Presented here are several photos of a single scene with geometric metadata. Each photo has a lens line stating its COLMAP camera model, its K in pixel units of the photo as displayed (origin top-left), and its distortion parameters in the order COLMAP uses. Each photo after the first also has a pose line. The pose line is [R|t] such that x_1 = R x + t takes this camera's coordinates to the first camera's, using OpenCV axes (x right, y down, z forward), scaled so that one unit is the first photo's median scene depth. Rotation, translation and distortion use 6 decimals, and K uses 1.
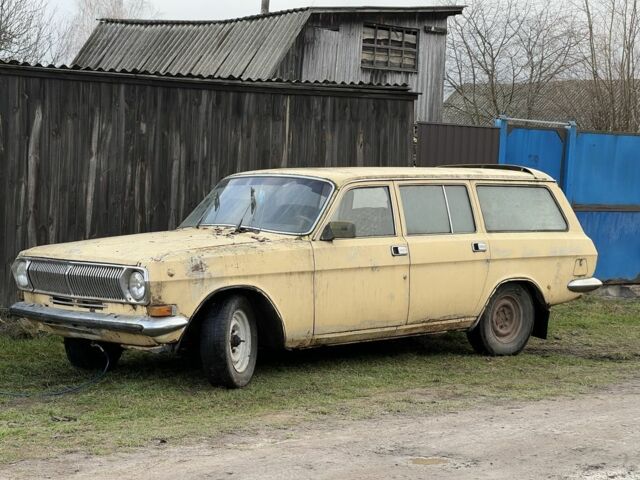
lens RADIAL K [[1417.3, 0, 355.7], [0, 1417.3, 239.8], [0, 0, 1]] dist [0.052137, 0.571224]
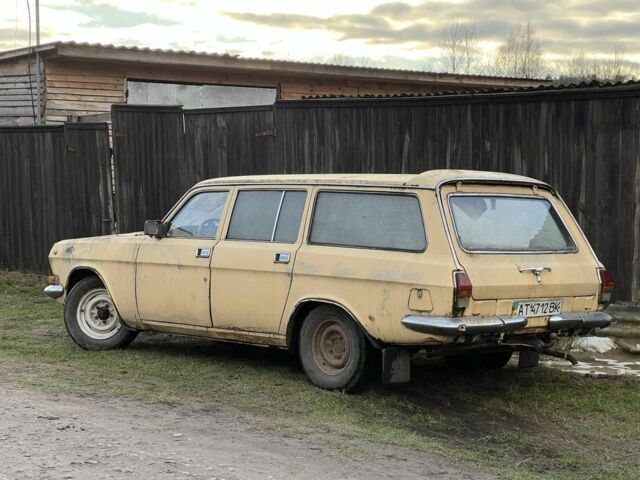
lens RADIAL K [[1417.3, 0, 355.7], [0, 1417.3, 239.8], [0, 0, 1]] dist [0.052137, 0.571224]
pose [[0.018144, 0.018165, -0.999670, 0.982161], [-0.072283, 0.997243, 0.016809, -0.024922], [0.997219, 0.071954, 0.019407, 1.013974]]
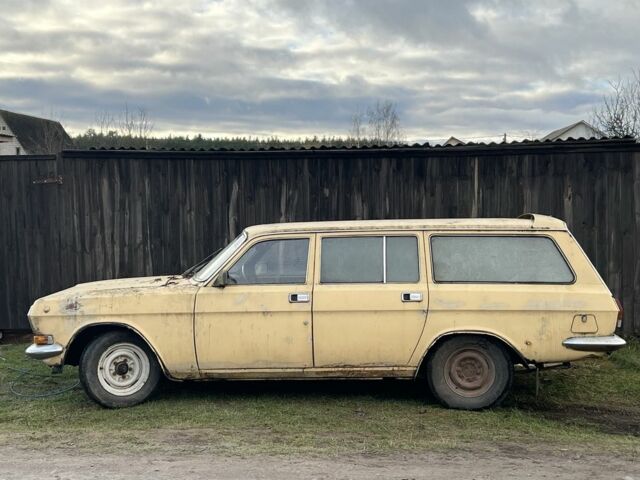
lens RADIAL K [[957.3, 0, 320.0], [0, 957.3, 240.0], [0, 0, 1]] dist [0.137482, -0.045155]
pose [[0.672686, -0.006488, -0.739899, 0.539839], [-0.018014, 0.999522, -0.025143, -0.017098], [0.739709, 0.030242, 0.672248, 0.485097]]
